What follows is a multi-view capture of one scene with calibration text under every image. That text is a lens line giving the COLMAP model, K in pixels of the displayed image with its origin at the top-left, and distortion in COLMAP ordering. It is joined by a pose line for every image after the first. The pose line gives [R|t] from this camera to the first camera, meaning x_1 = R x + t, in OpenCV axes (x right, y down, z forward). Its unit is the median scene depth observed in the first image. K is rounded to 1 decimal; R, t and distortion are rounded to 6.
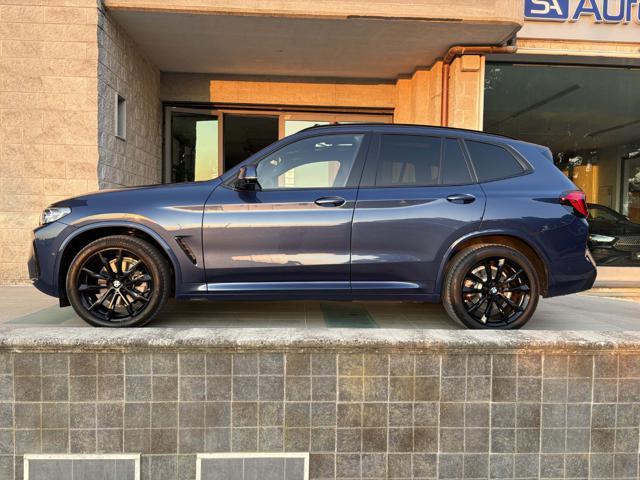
lens RADIAL K [[484.1, 0, 313.2], [0, 484.1, 241.9], [0, 0, 1]] dist [-0.026265, 0.003186]
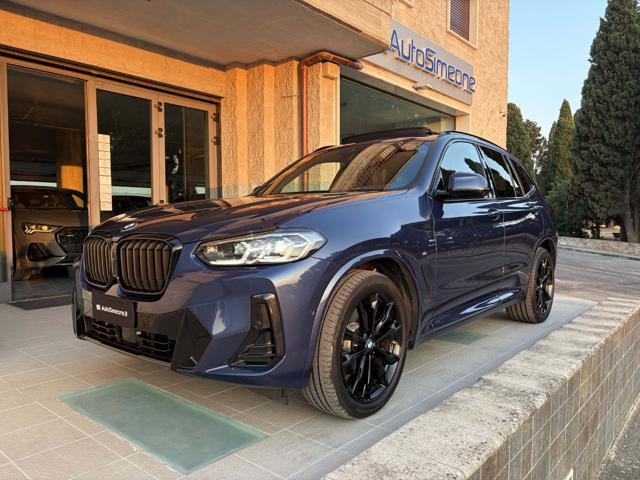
lens RADIAL K [[484.1, 0, 313.2], [0, 484.1, 241.9], [0, 0, 1]] dist [-0.026265, 0.003186]
pose [[0.684048, -0.047711, 0.727875, -0.470787], [0.030521, 0.998857, 0.036789, -0.041897], [-0.728798, -0.002950, 0.684722, 0.310983]]
